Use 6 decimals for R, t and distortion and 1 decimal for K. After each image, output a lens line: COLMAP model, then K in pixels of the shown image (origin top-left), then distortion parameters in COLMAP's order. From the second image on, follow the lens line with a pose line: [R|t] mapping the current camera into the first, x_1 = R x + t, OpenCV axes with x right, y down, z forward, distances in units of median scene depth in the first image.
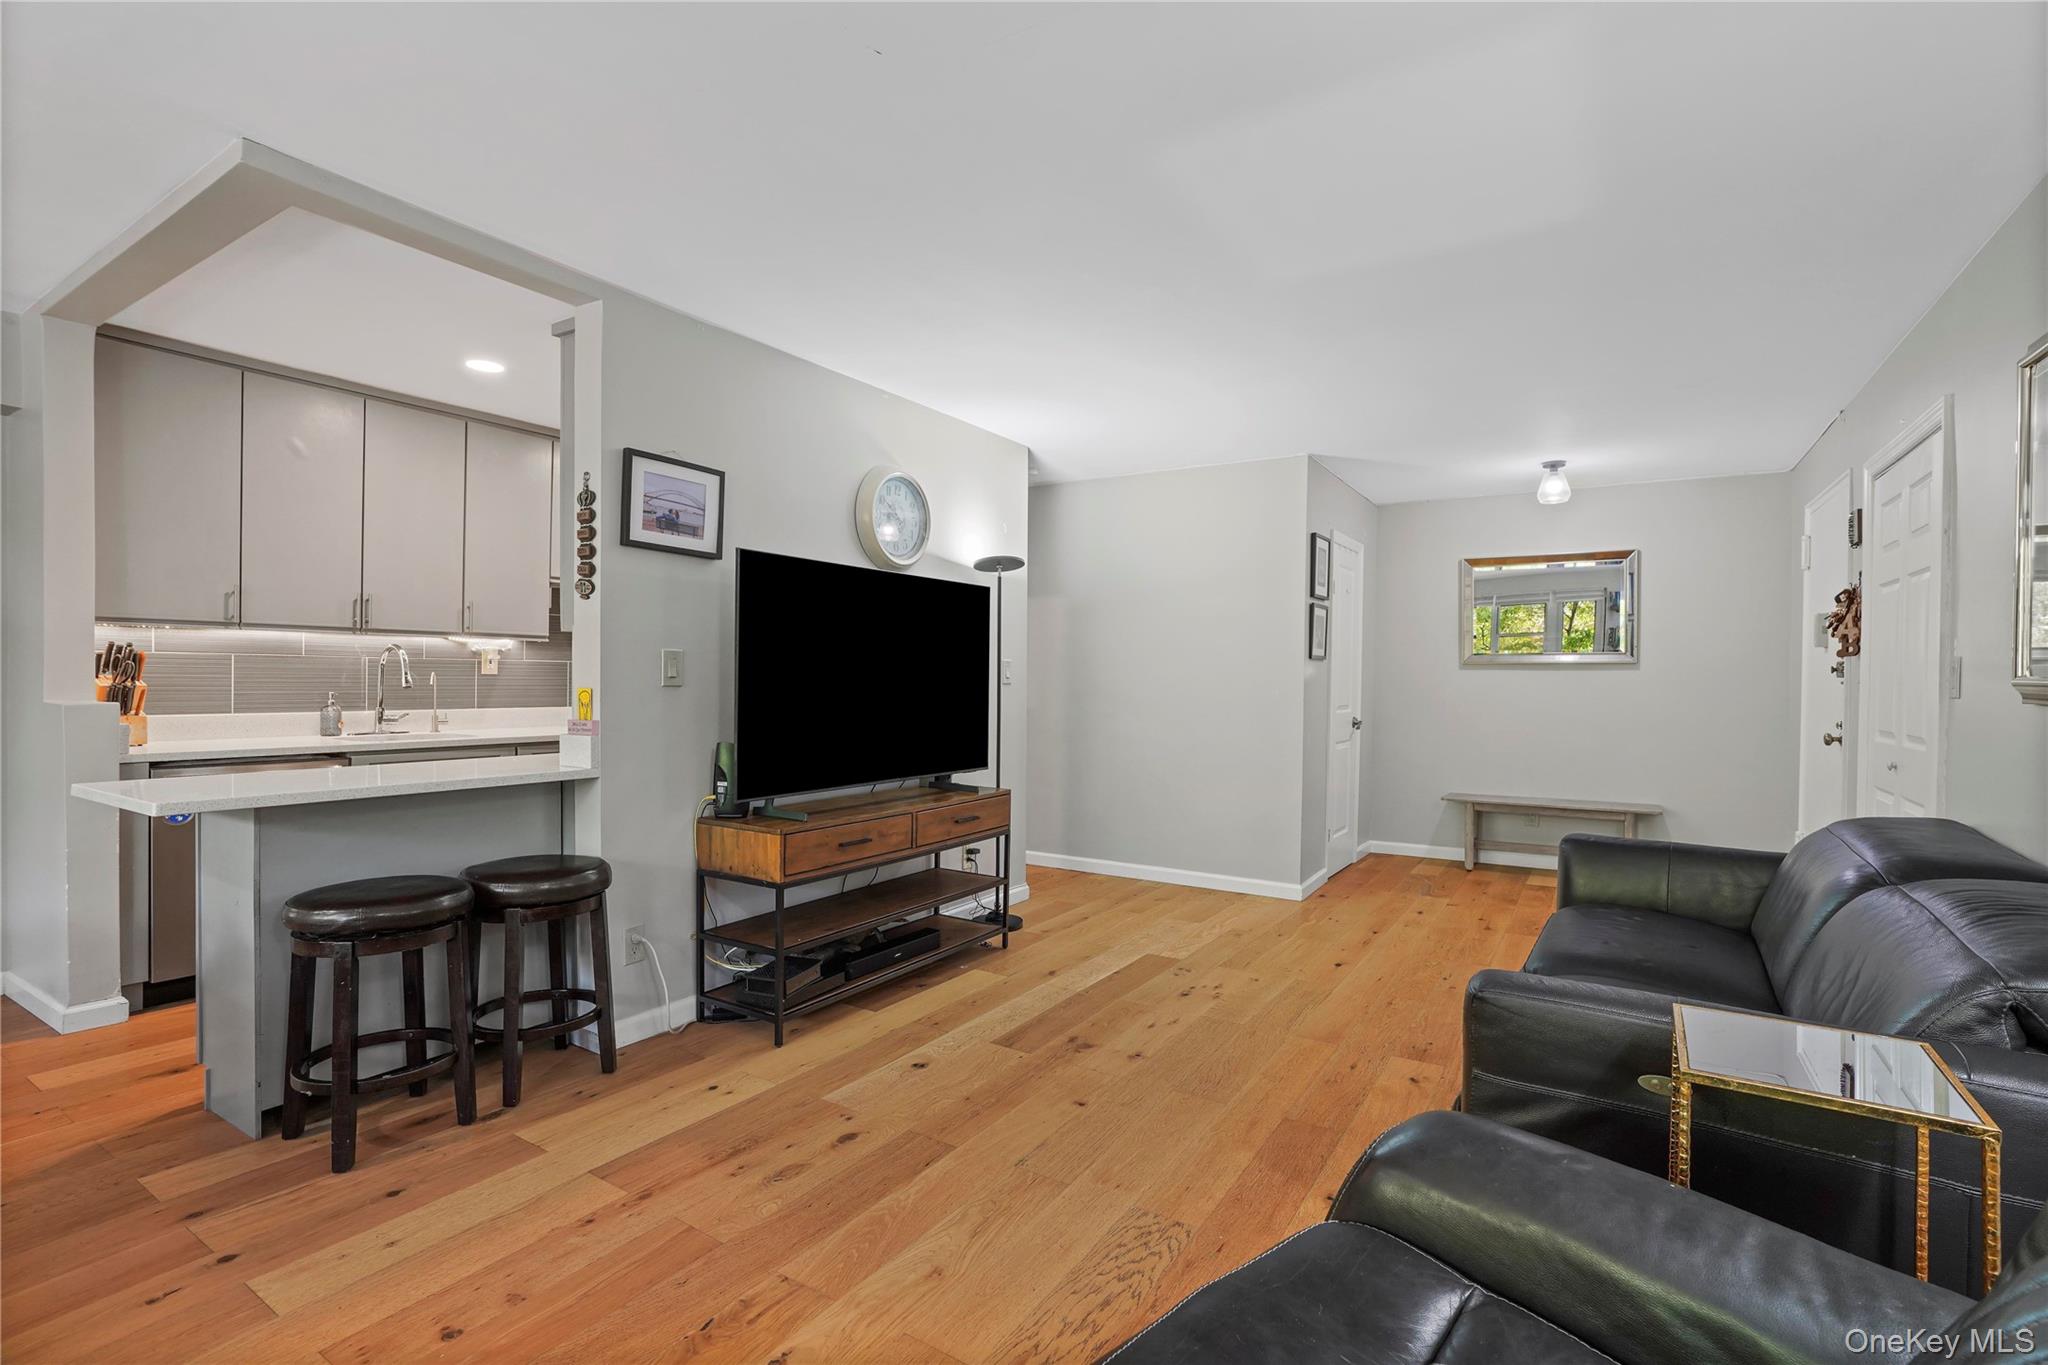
lens RADIAL K [[940.7, 0, 1040.5], [0, 940.7, 690.9], [0, 0, 1]] dist [-0.055565, 0.024833]
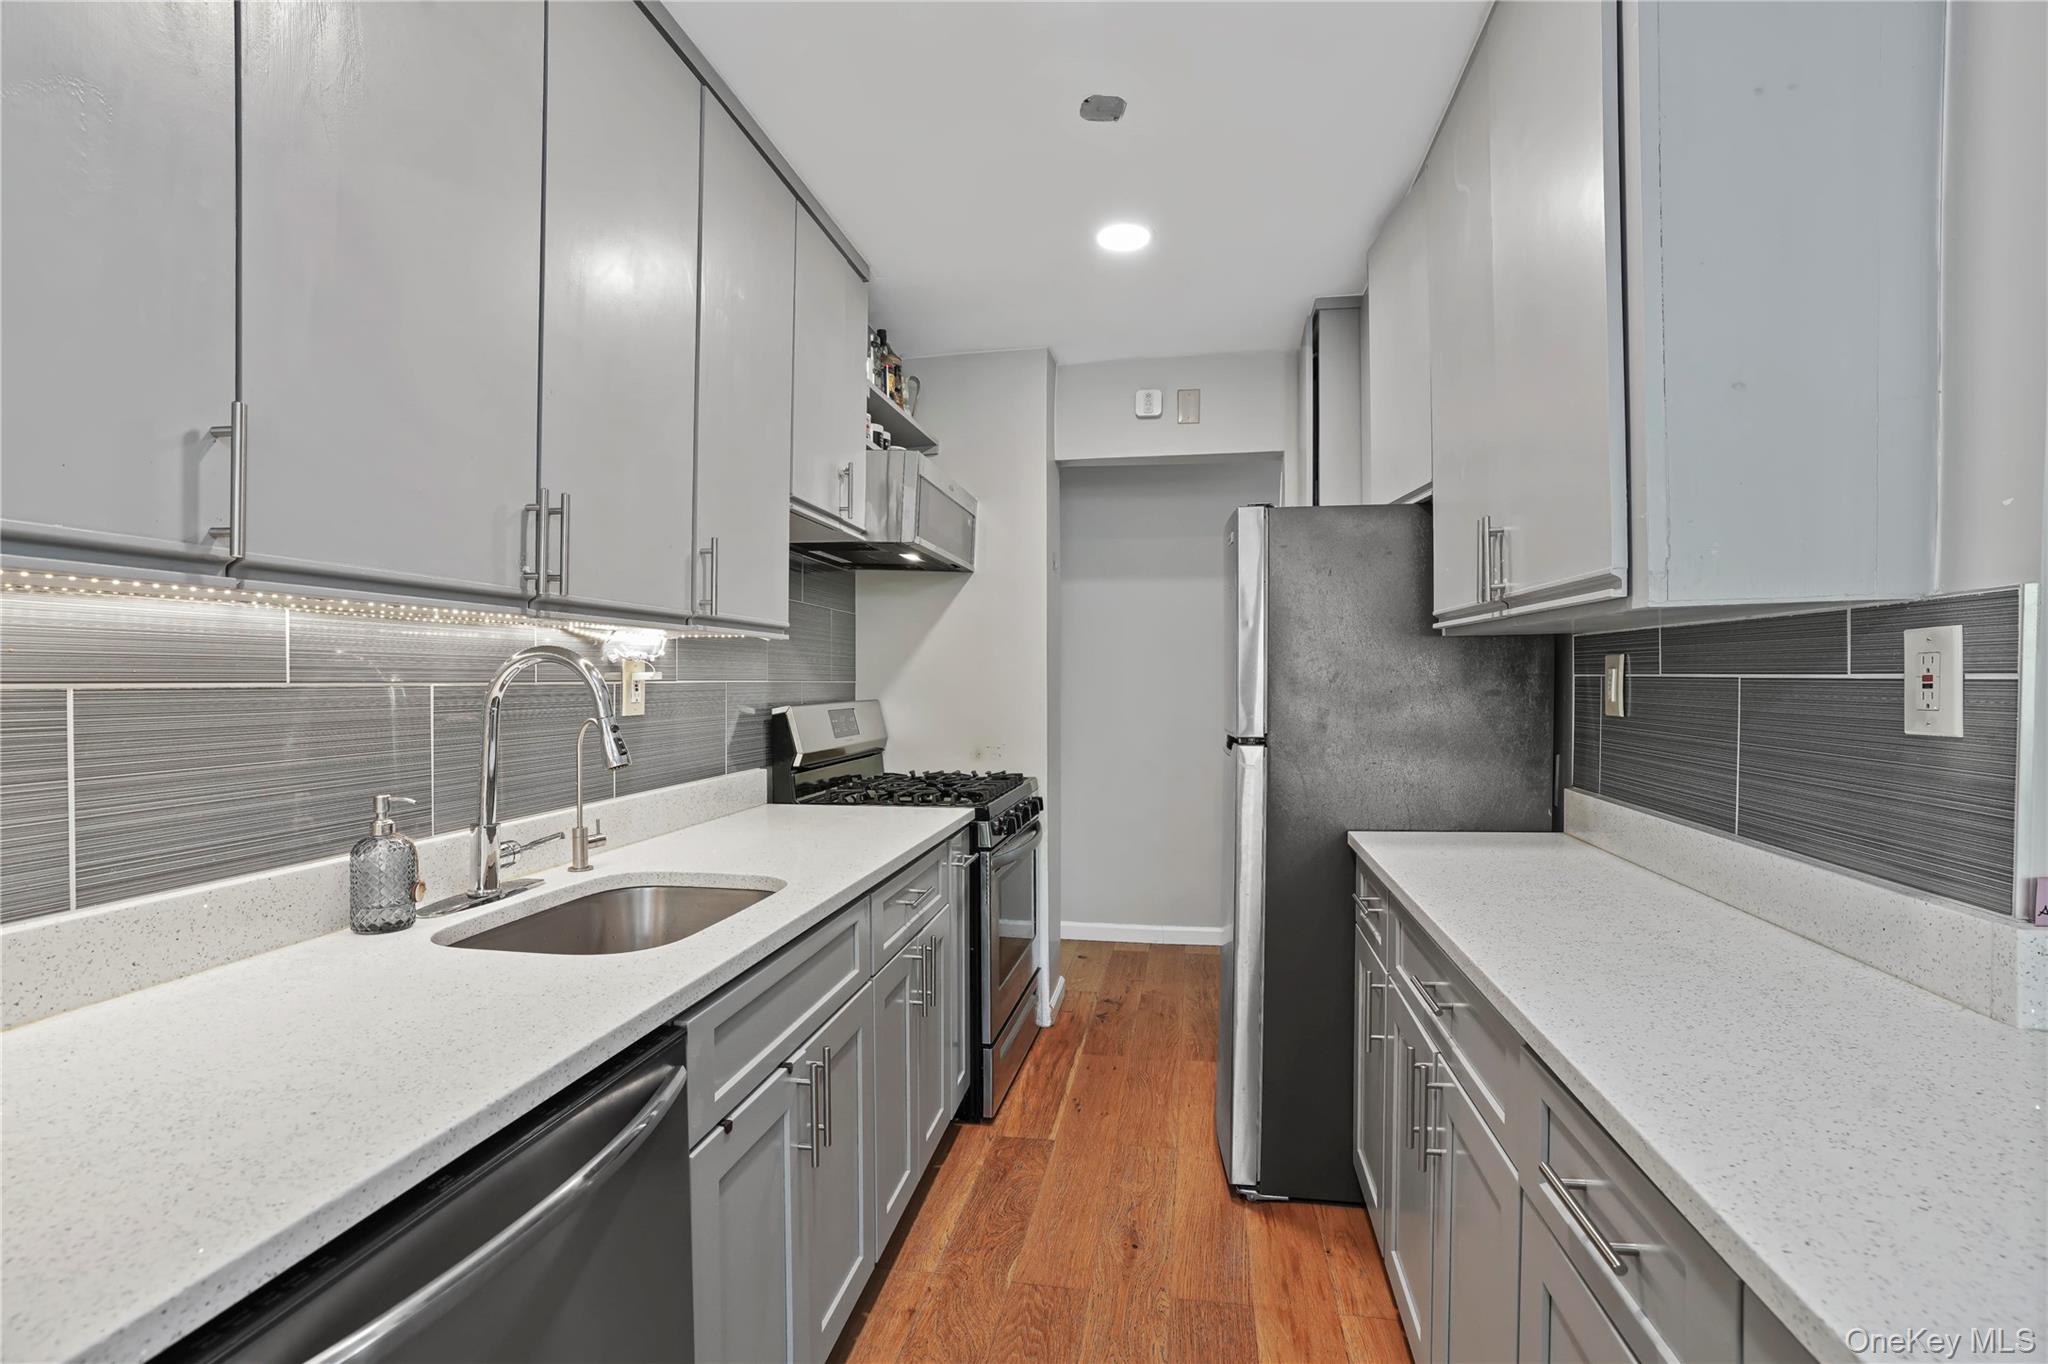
lens RADIAL K [[943.1, 0, 1031.7], [0, 943.1, 706.3], [0, 0, 1]] dist [-0.056454, 0.026409]
pose [[0.923848, -0.029618, 0.381612, -0.778215], [0.023059, 0.999497, 0.021751, -0.036102], [-0.382064, -0.011295, 0.924067, 0.692850]]
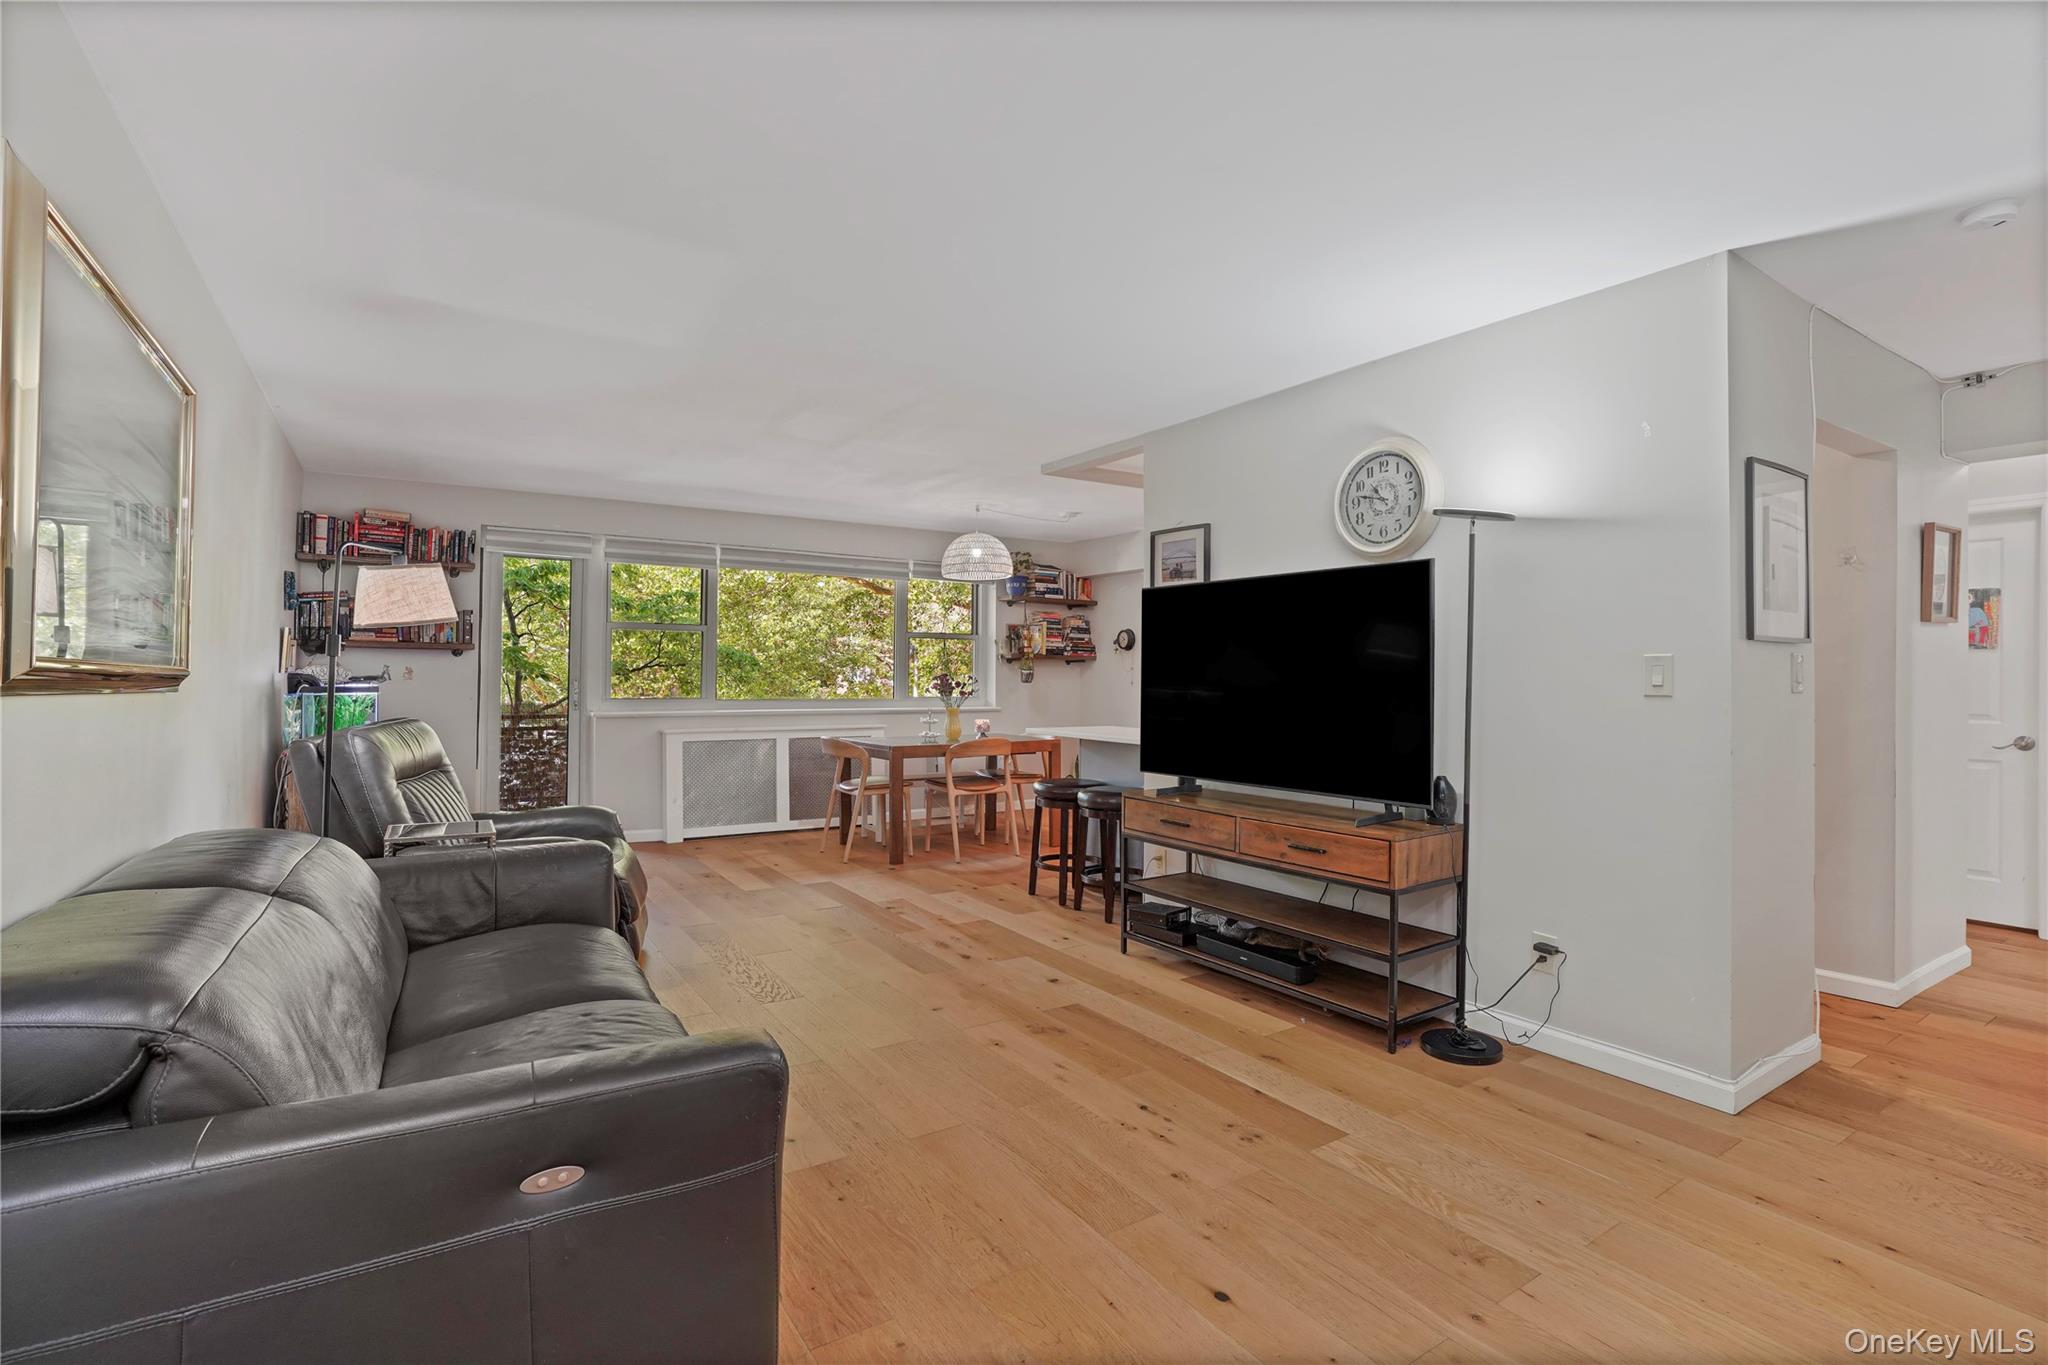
lens RADIAL K [[944.8, 0, 1046.4], [0, 944.8, 673.2], [0, 0, 1]] dist [-0.059210, 0.025010]
pose [[-0.403682, -0.017270, -0.914736, 0.857842], [-0.026790, 0.999616, -0.007050, -0.010673], [0.914507, 0.021660, -0.403990, 1.208207]]
